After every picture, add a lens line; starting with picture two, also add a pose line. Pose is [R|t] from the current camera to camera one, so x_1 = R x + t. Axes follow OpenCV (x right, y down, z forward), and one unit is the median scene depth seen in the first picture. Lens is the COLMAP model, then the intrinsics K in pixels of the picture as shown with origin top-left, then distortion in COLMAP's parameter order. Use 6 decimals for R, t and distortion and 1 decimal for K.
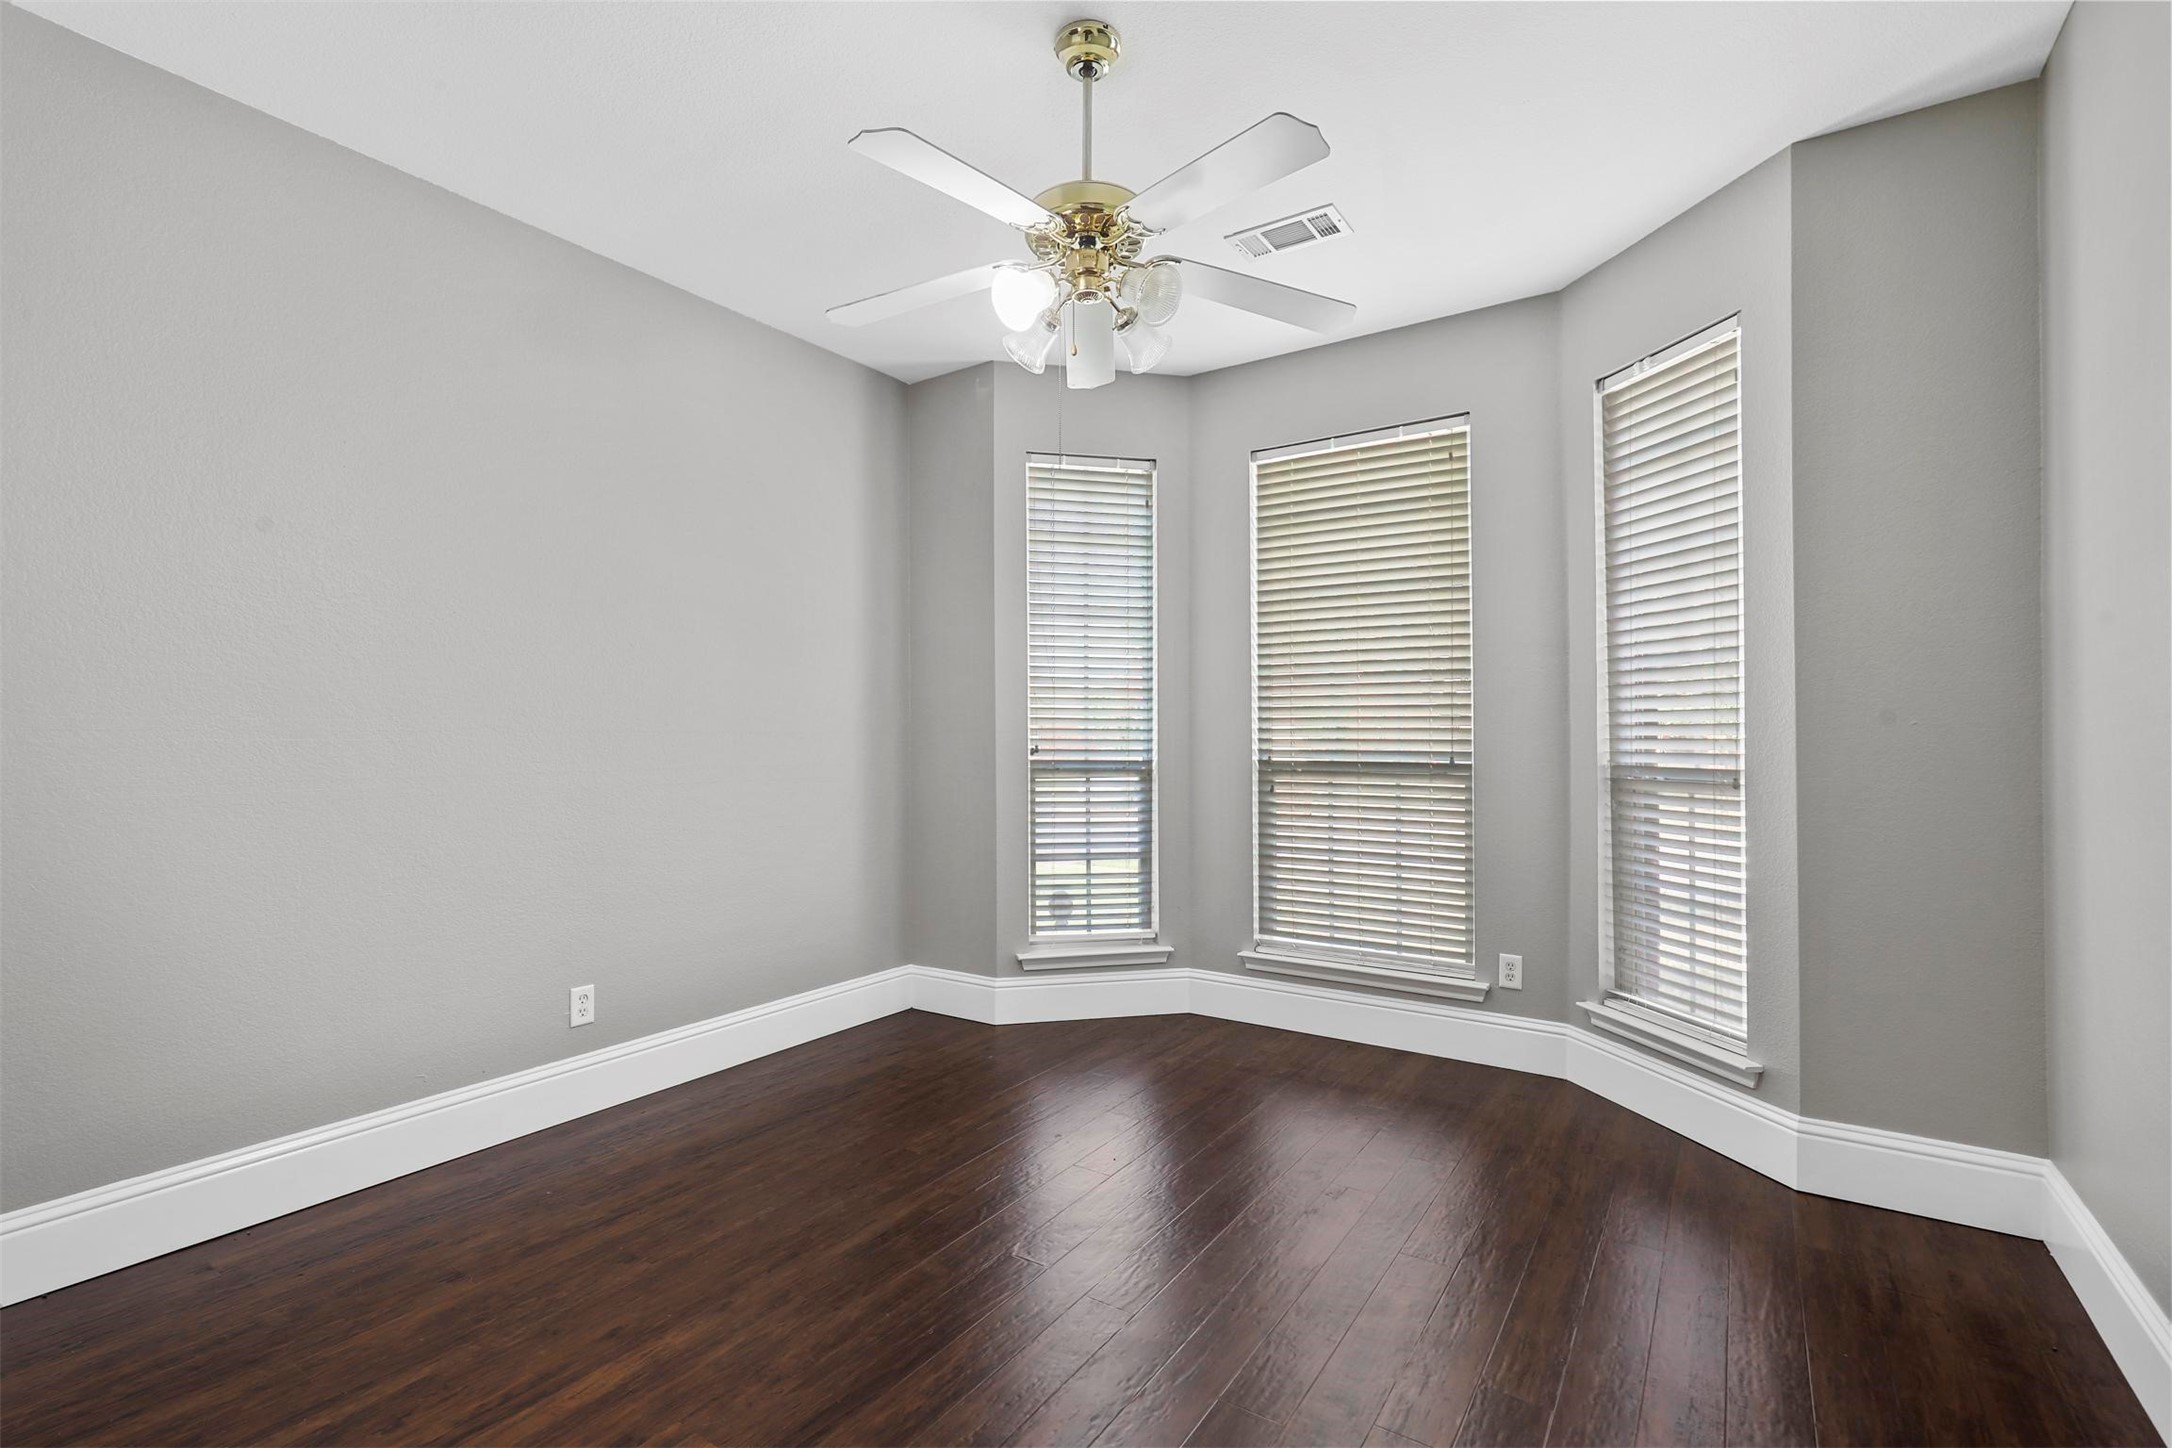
lens RADIAL K [[988.8, 0, 1084.8], [0, 988.8, 731.5], [0, 0, 1]] dist [0.000690, -0.000006]
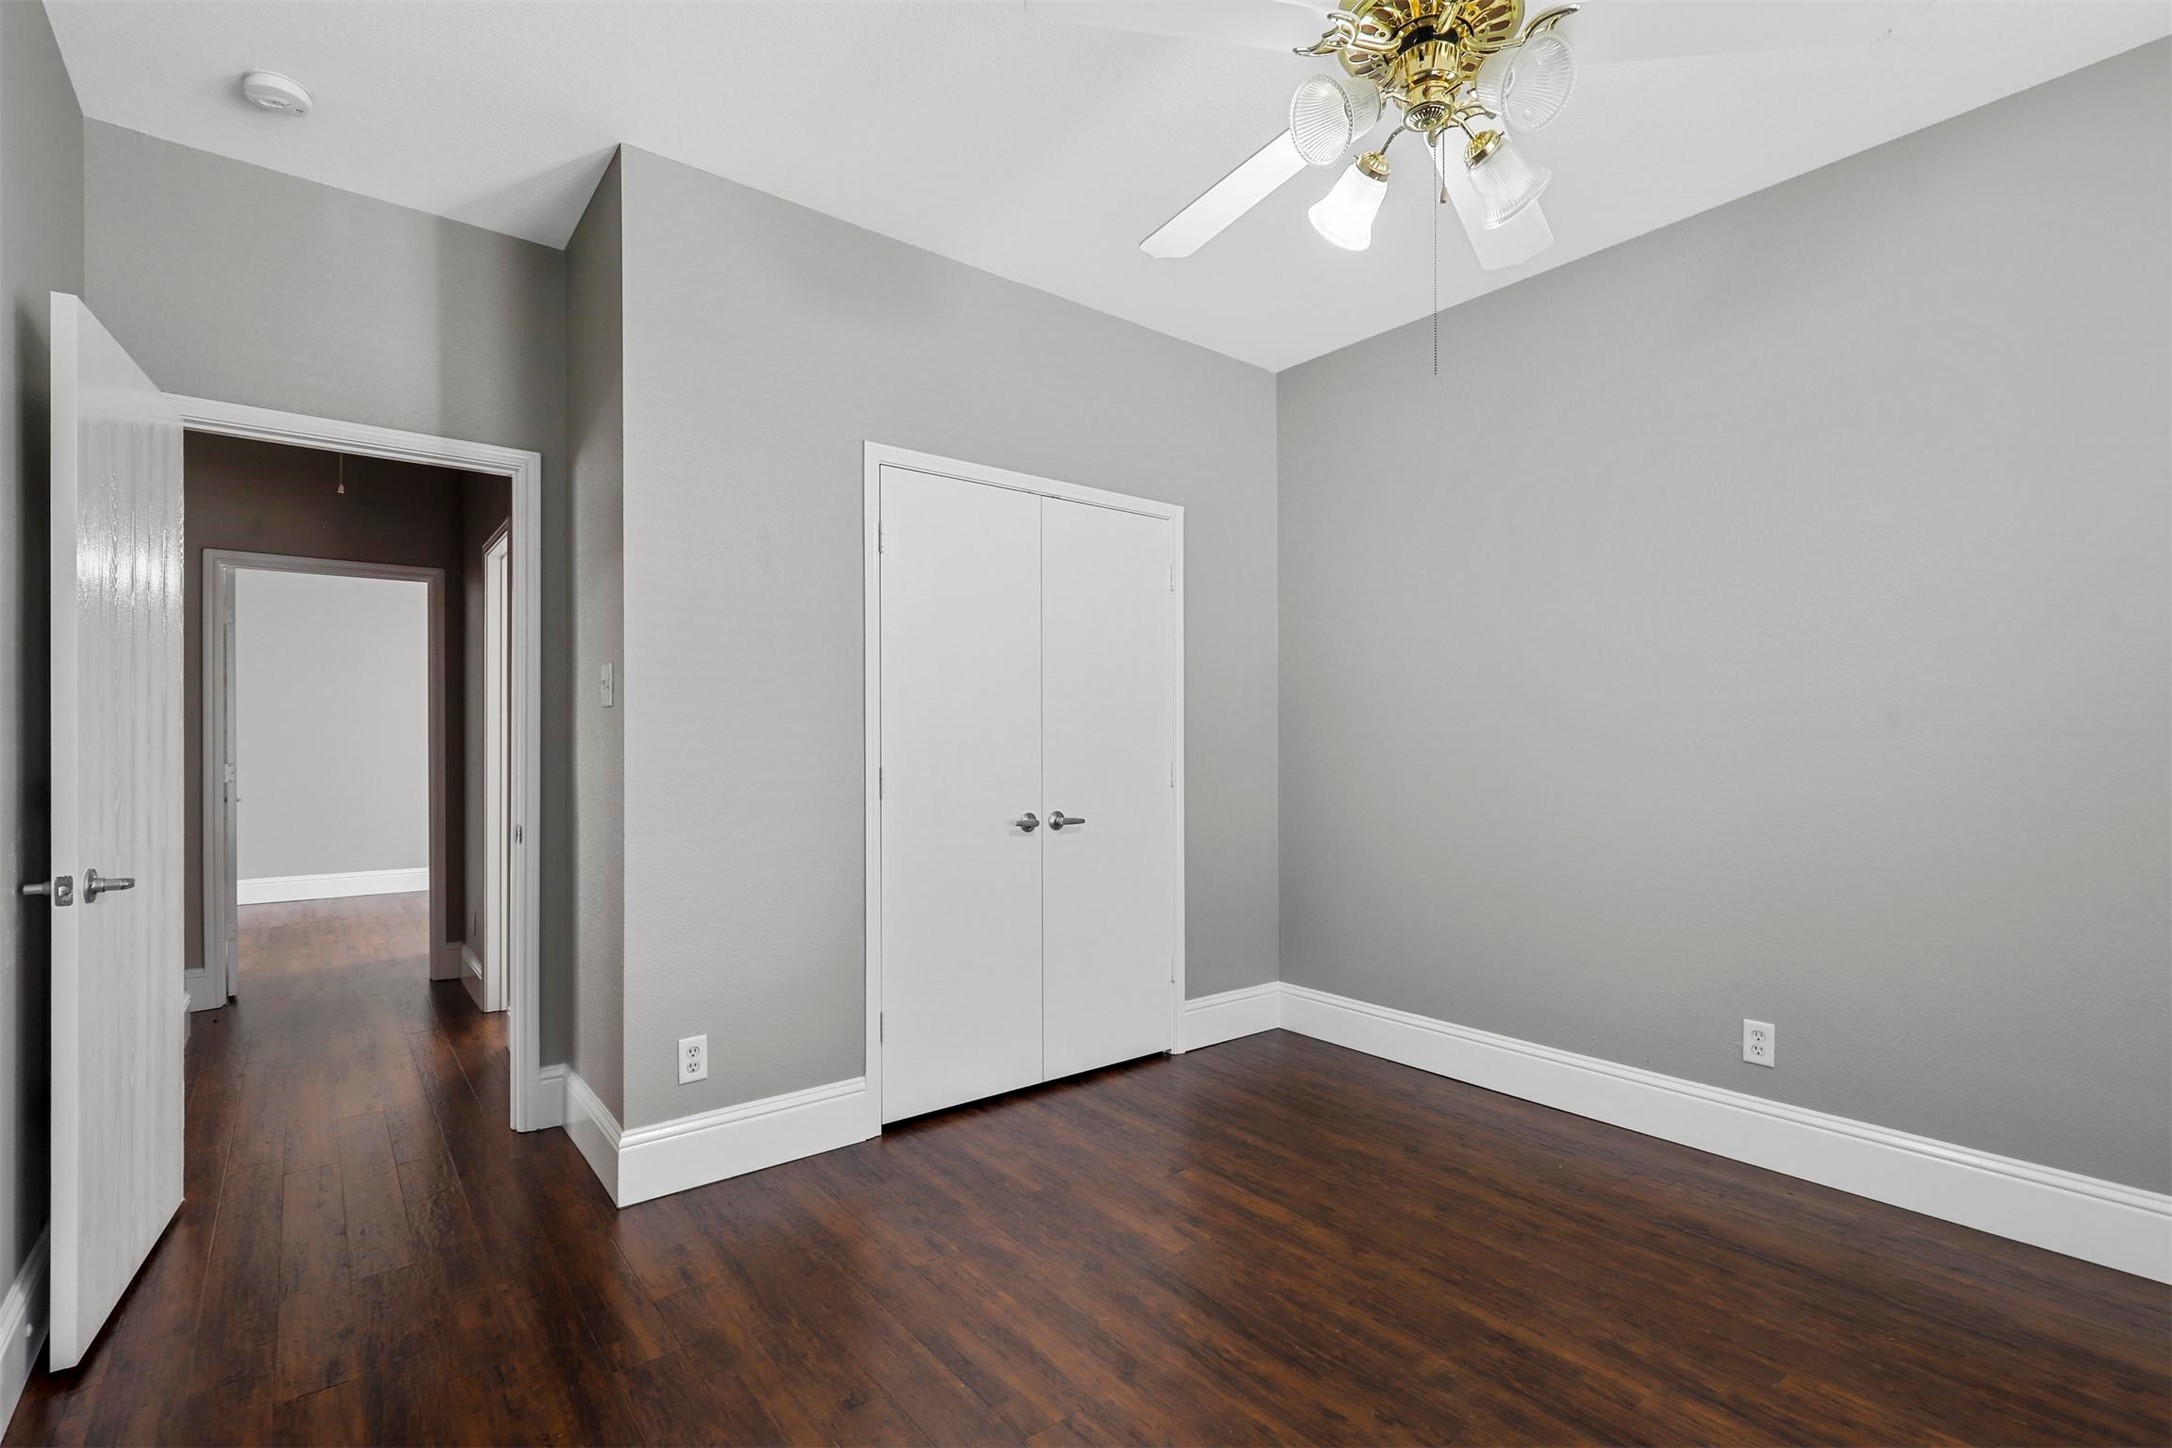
lens RADIAL K [[988.8, 0, 1084.8], [0, 988.8, 731.5], [0, 0, 1]] dist [0.000690, -0.000006]
pose [[-0.306499, -0.011384, -0.951803, 0.730489], [0.005110, 0.999894, -0.013605, 0.005535], [0.951857, -0.009033, -0.306409, 0.950812]]
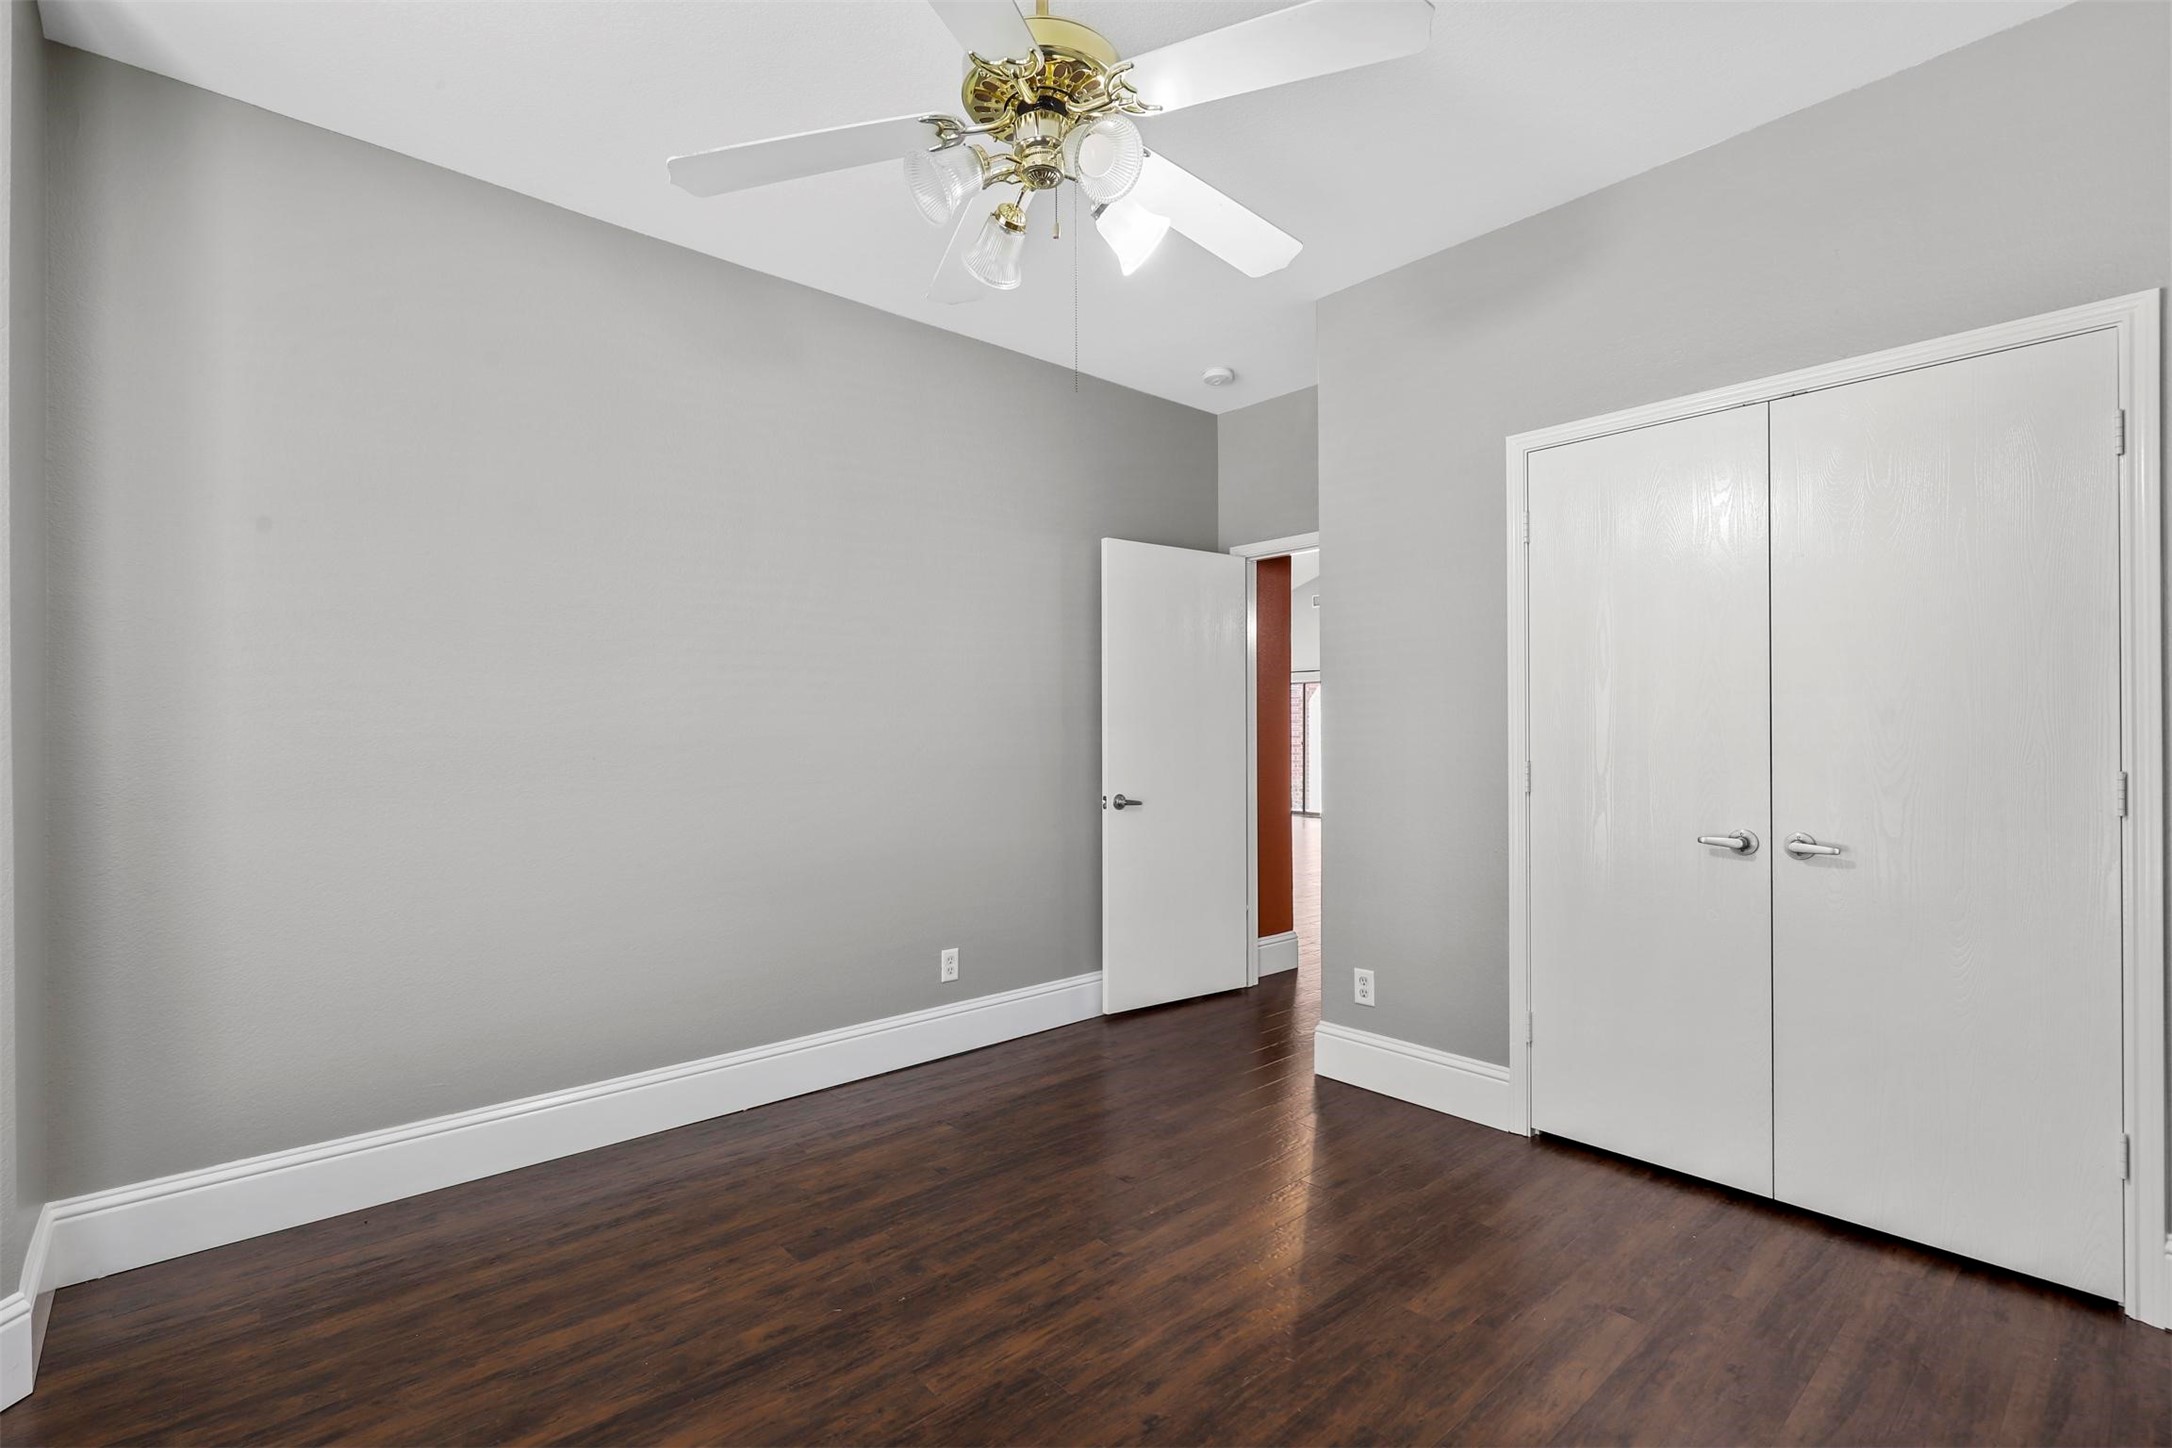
lens RADIAL K [[988.8, 0, 1084.8], [0, 988.8, 731.5], [0, 0, 1]] dist [0.000690, -0.000006]
pose [[-0.969640, -0.000003, 0.244538, -0.204442], [-0.000049, 1.000000, -0.000179, -0.007717], [-0.244538, -0.000186, -0.969640, 1.686230]]
